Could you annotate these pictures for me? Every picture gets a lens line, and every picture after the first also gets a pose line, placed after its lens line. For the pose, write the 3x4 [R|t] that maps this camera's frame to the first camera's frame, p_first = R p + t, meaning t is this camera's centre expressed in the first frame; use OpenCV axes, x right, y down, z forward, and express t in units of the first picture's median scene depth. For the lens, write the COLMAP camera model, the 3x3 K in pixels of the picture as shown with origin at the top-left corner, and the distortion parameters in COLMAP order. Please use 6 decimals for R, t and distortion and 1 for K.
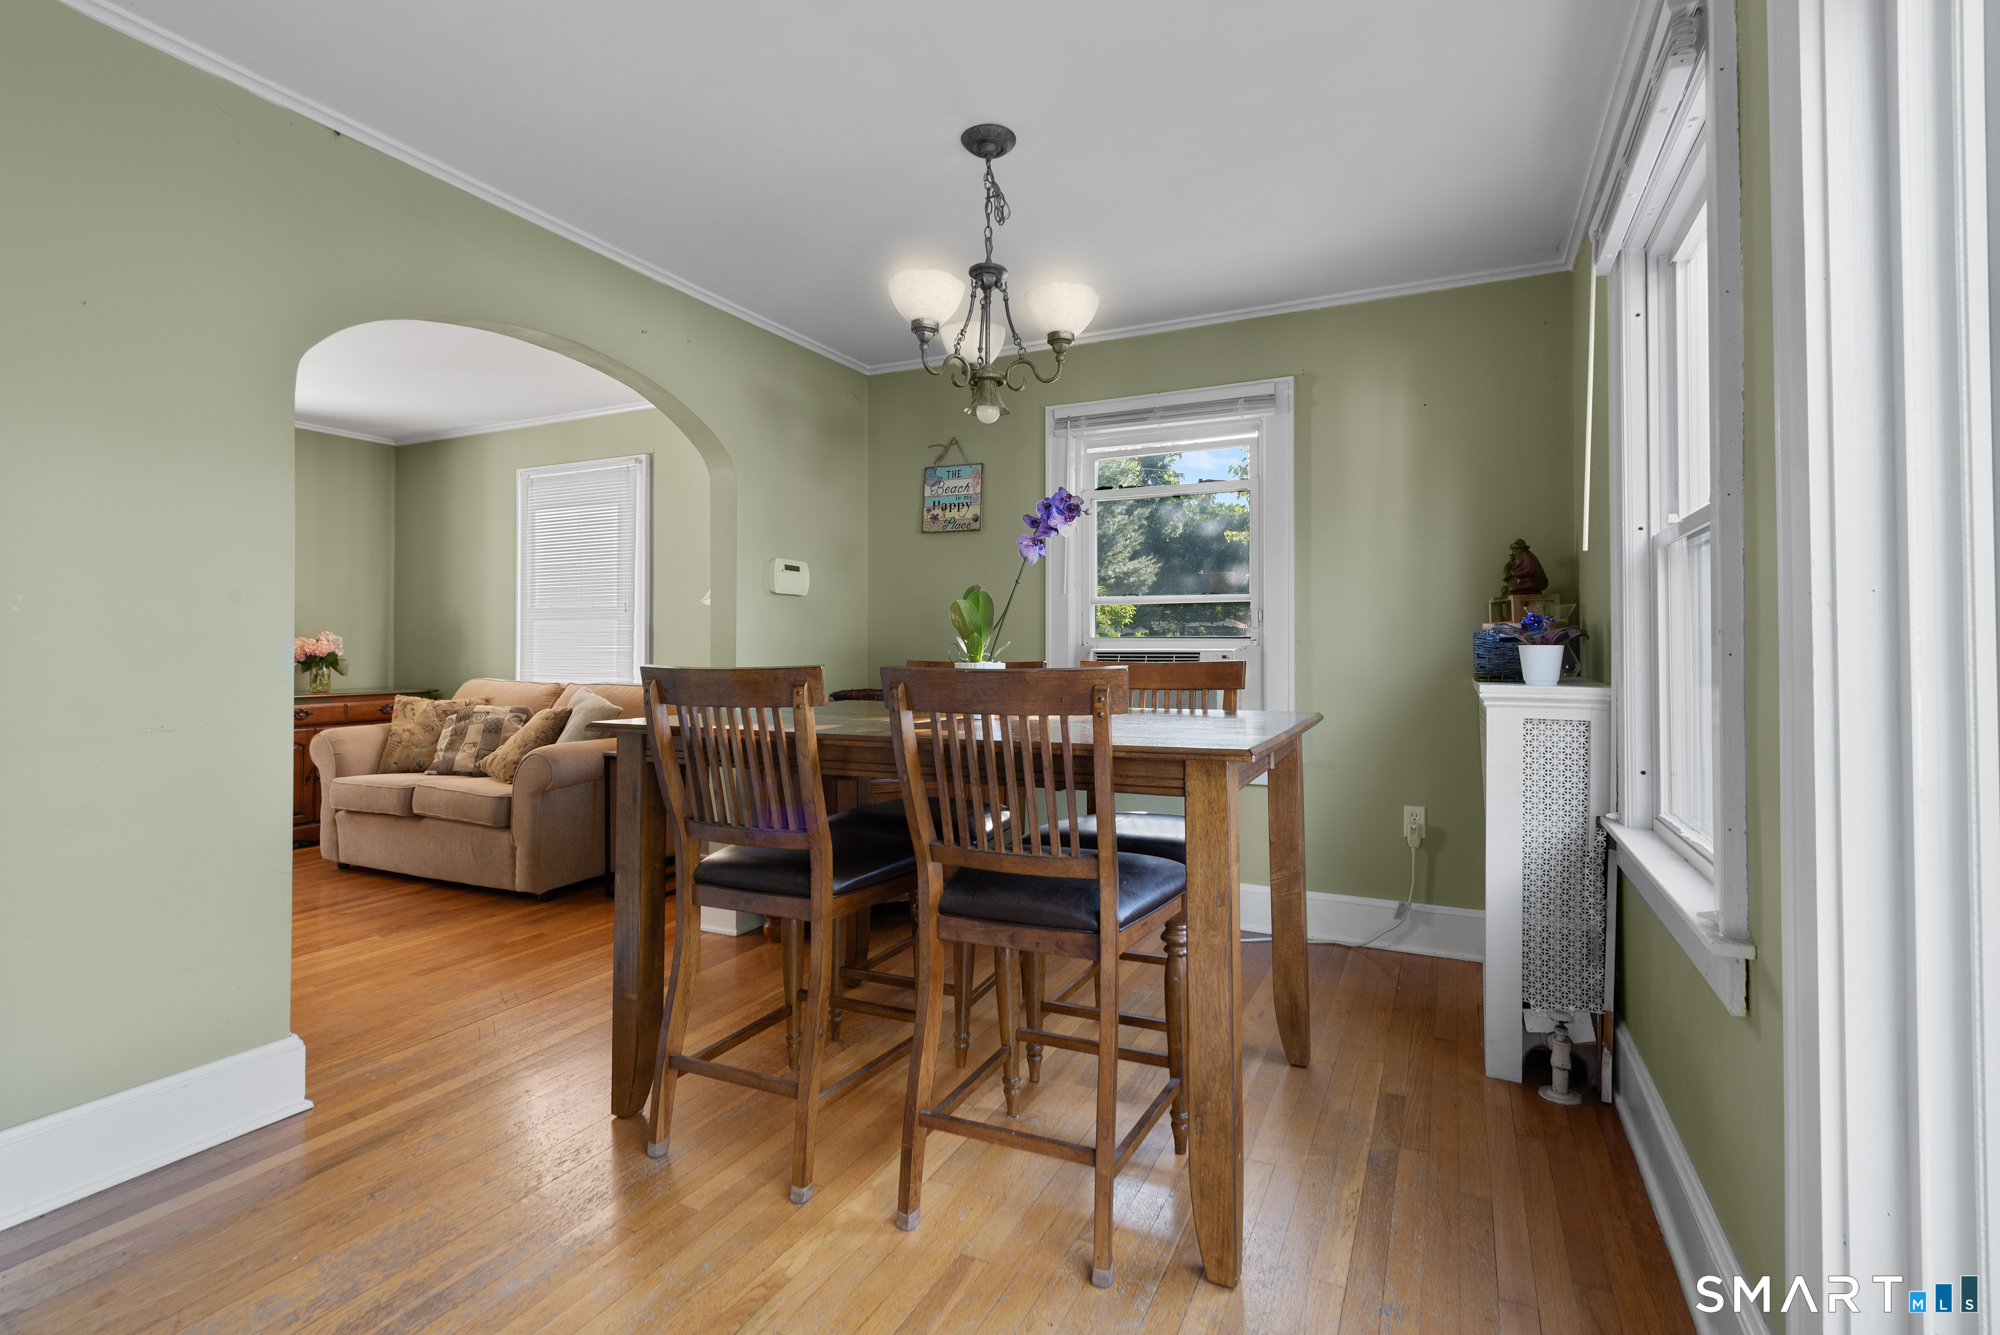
lens RADIAL K [[934.7, 0, 1003.0], [0, 934.7, 645.1], [0, 0, 1]] dist [0.016571, -0.007539]
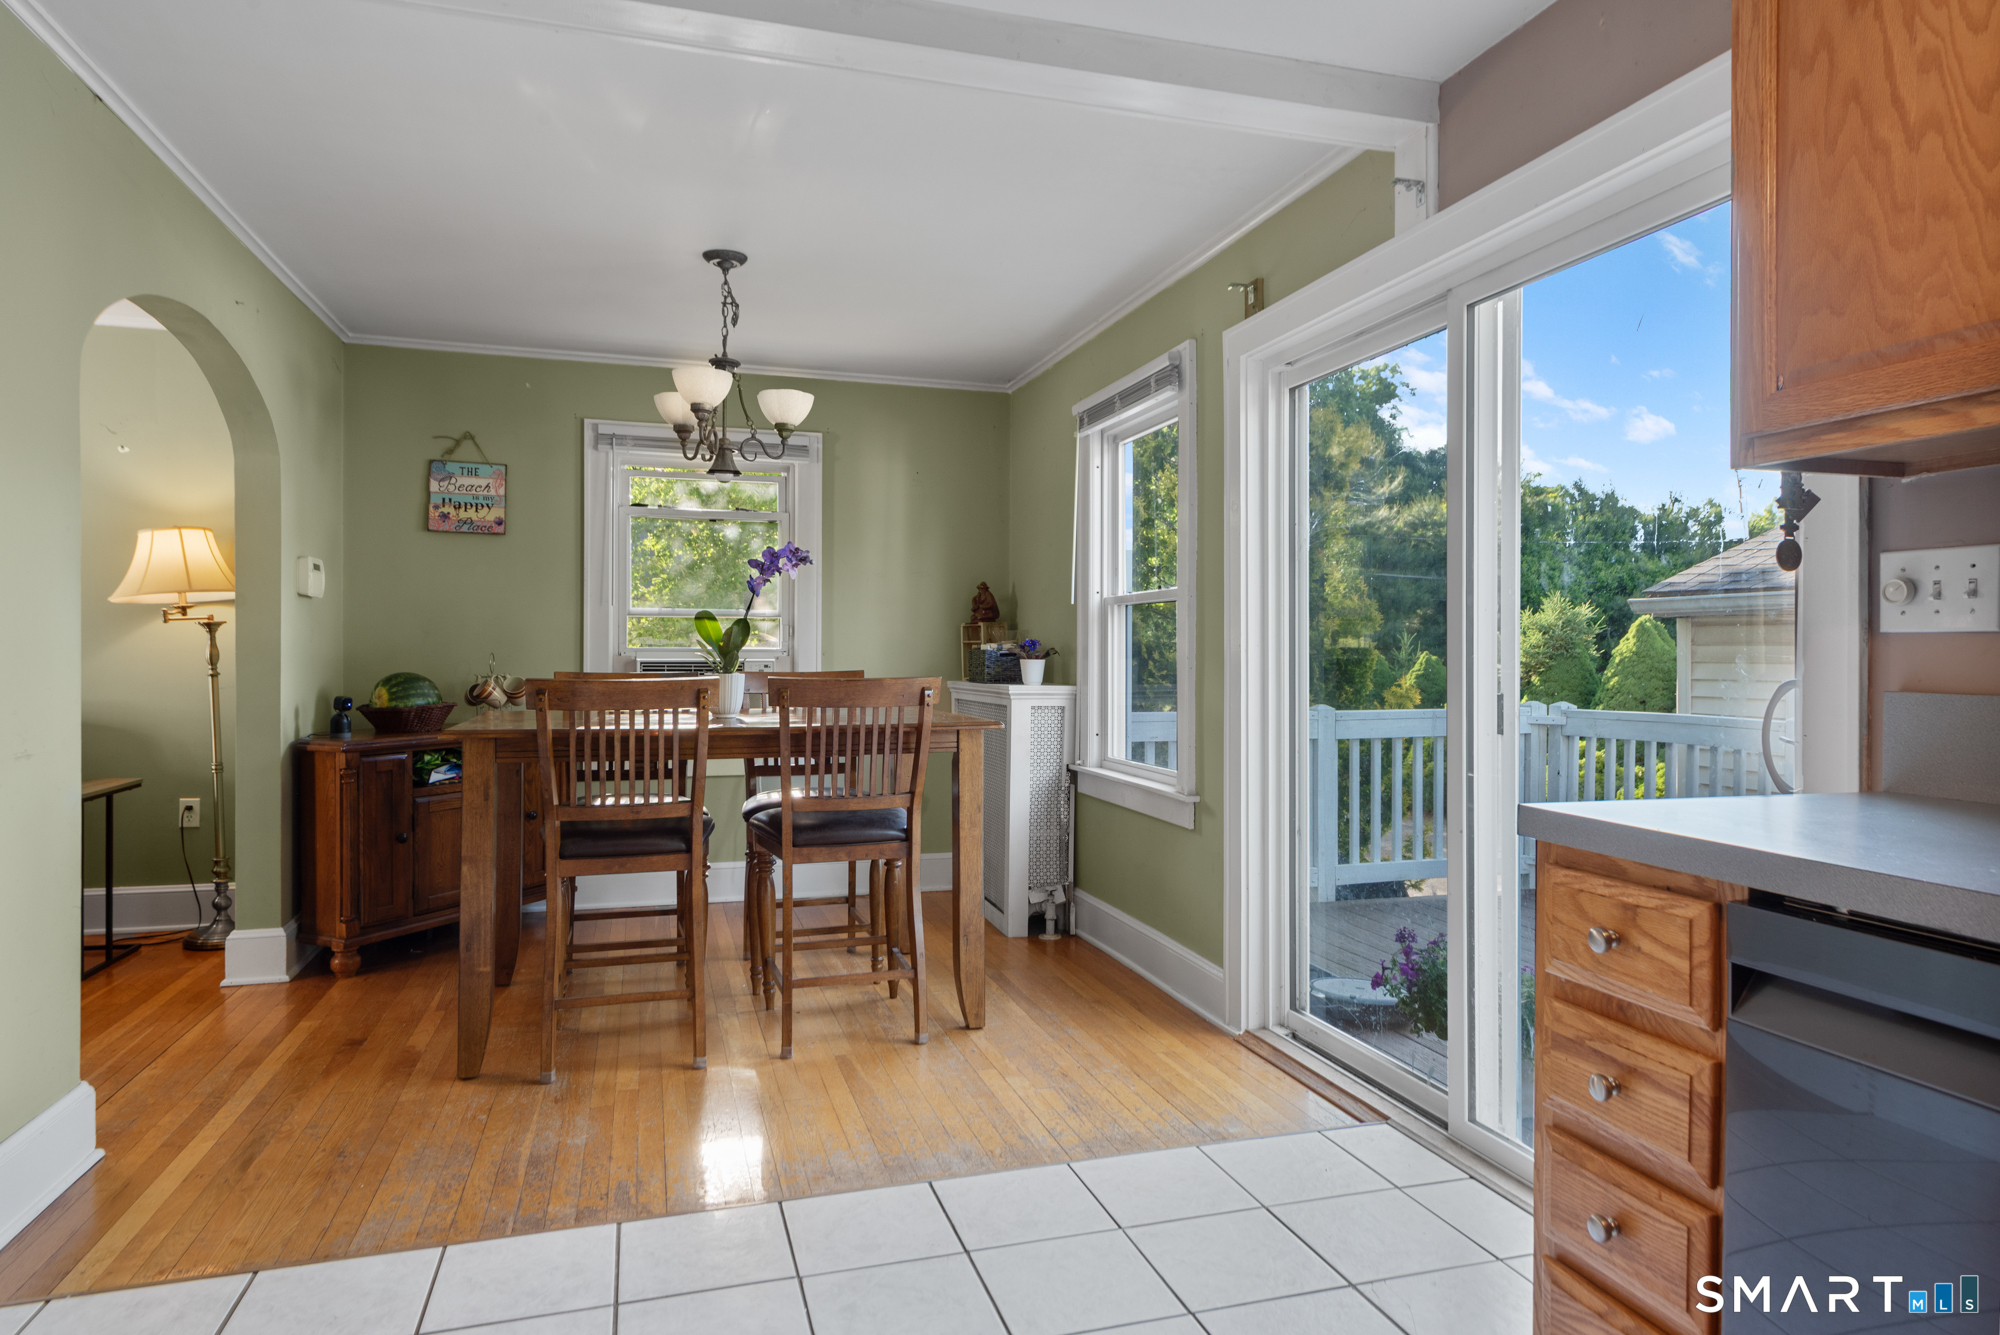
lens RADIAL K [[1201.6, 0, 1000.0], [0, 1201.6, 667.5], [0, 0, 1]] dist [0.041165, -0.029435]
pose [[0.742039, -0.004514, 0.670341, -0.827679], [-0.008641, 0.999830, 0.016298, -0.019176], [-0.670301, -0.017886, 0.741874, -0.454771]]
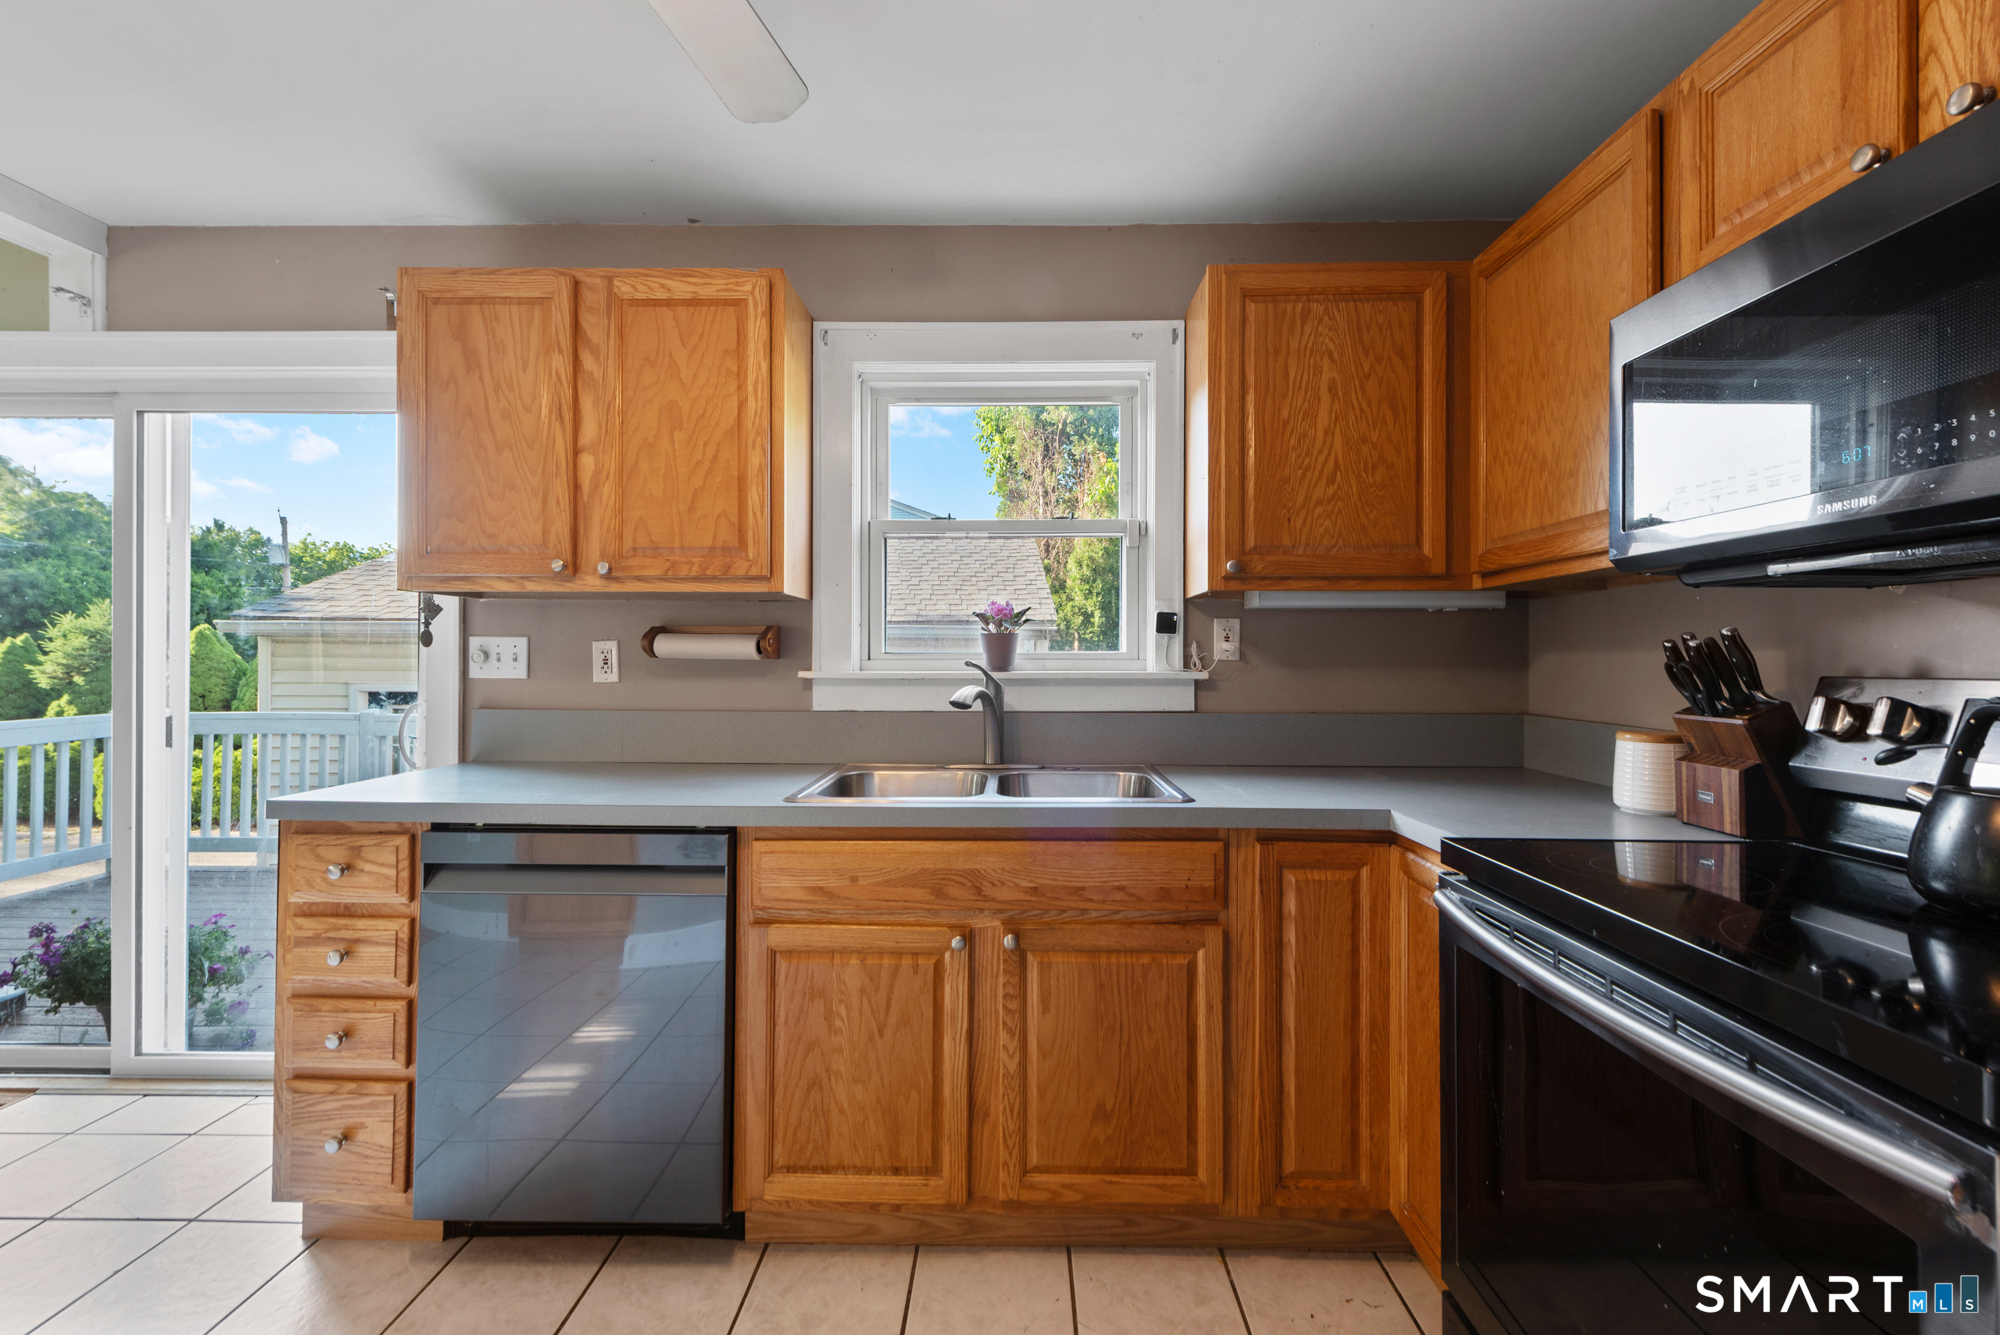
lens RADIAL K [[837.0, 0, 1008.0], [0, 837.0, 654.2], [0, 0, 1]] dist [0.019271, -0.005022]
pose [[-0.412890, 0.001936, 0.910779, -1.081882], [-0.014705, 0.999853, -0.008791, -0.060569], [-0.910662, -0.017023, -0.412801, -0.429664]]
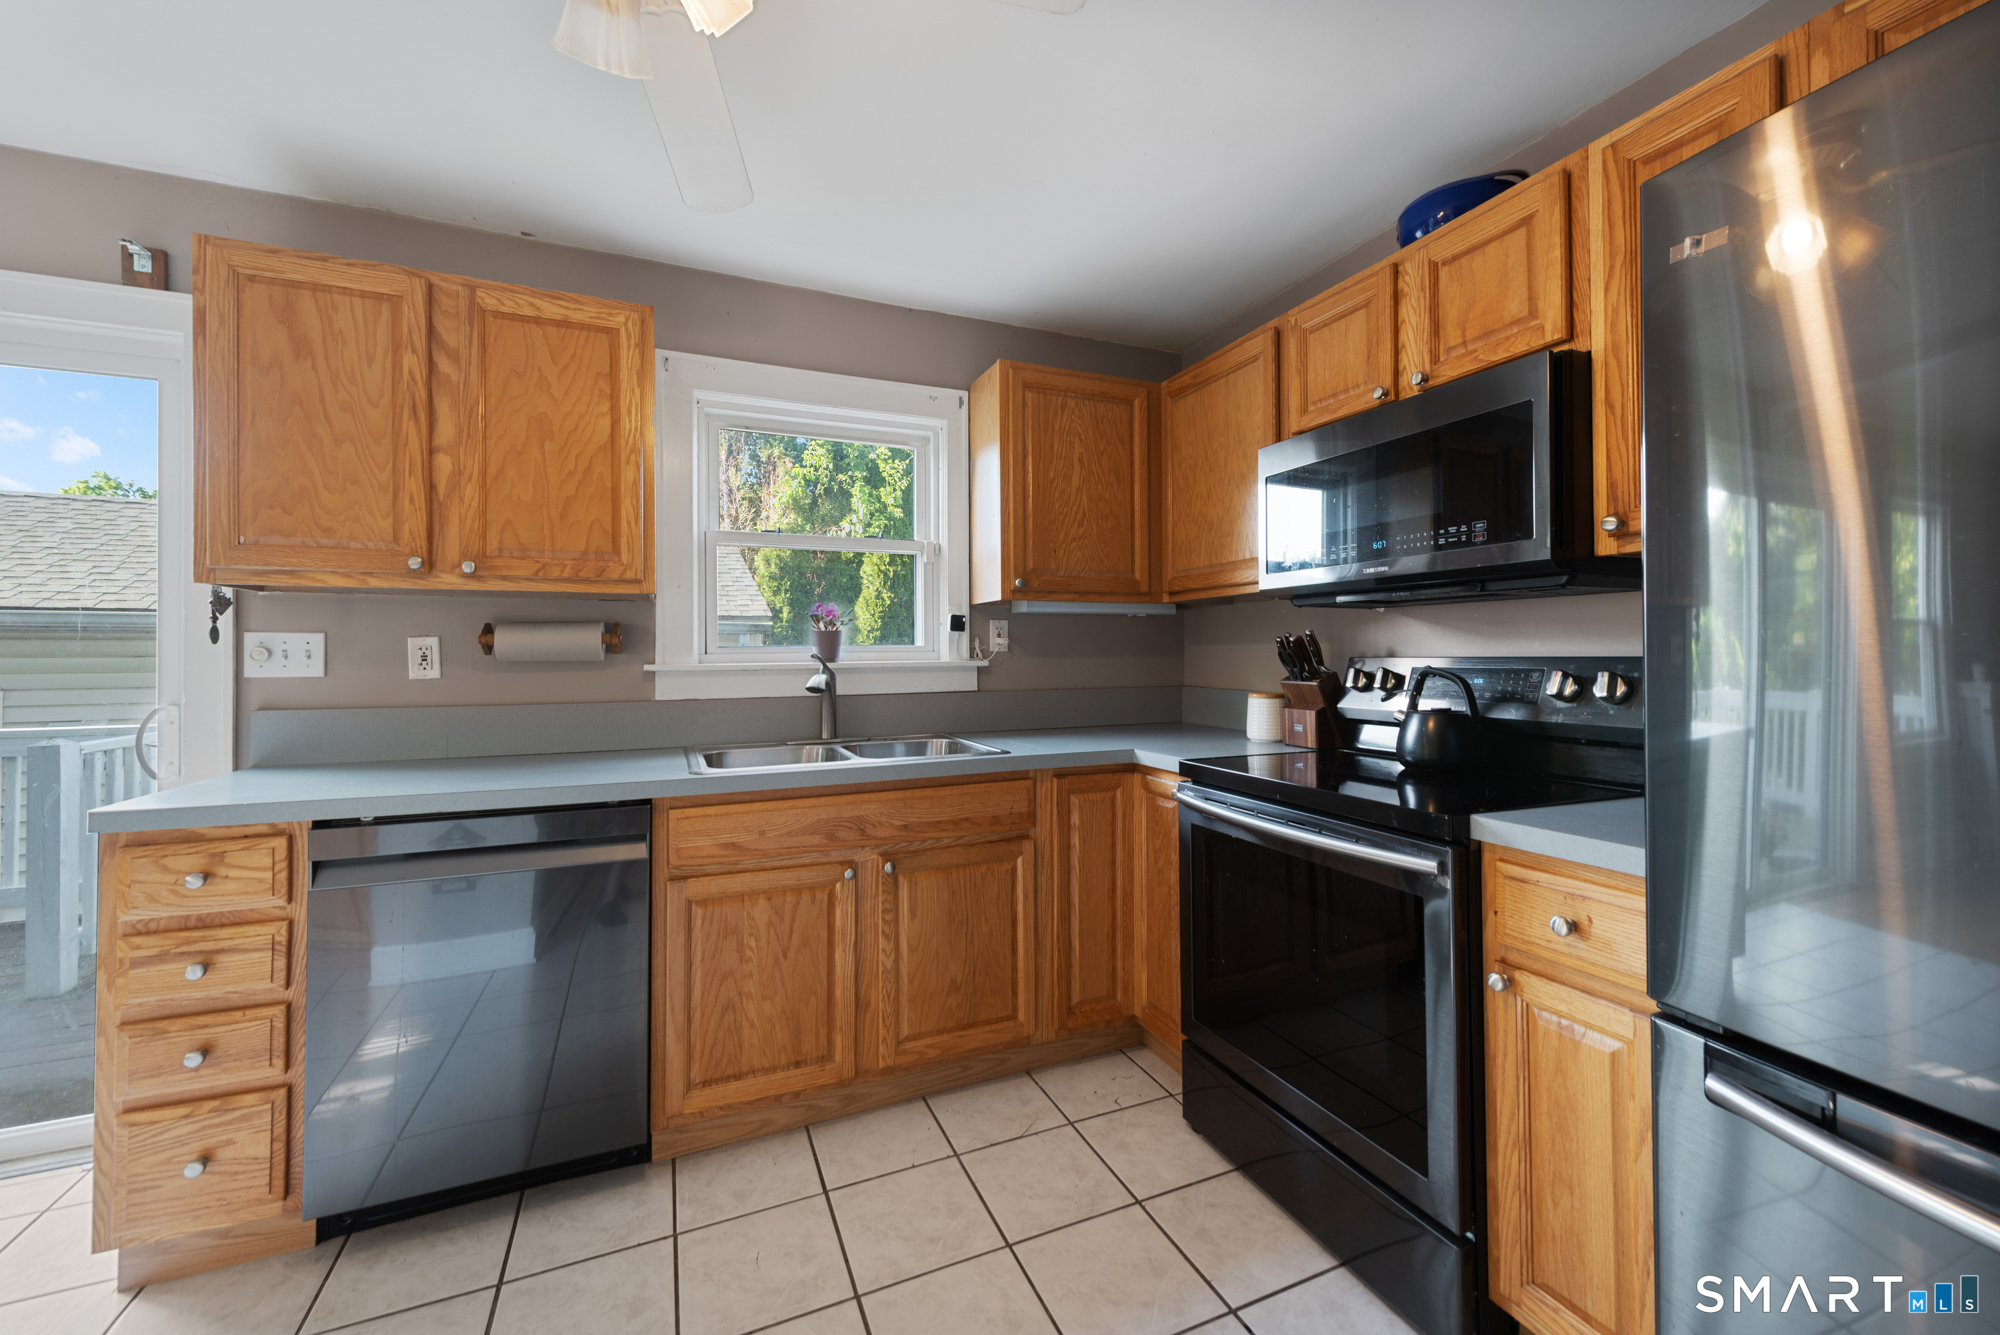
lens RADIAL K [[788.8, 0, 1006.7], [0, 788.8, 645.5], [0, 0, 1]] dist [0.021018, -0.006595]
pose [[-0.751959, 0.006951, 0.659173, -1.109902], [-0.003930, 0.999879, -0.015027, -0.056860], [-0.659198, -0.013890, -0.751841, -0.162643]]
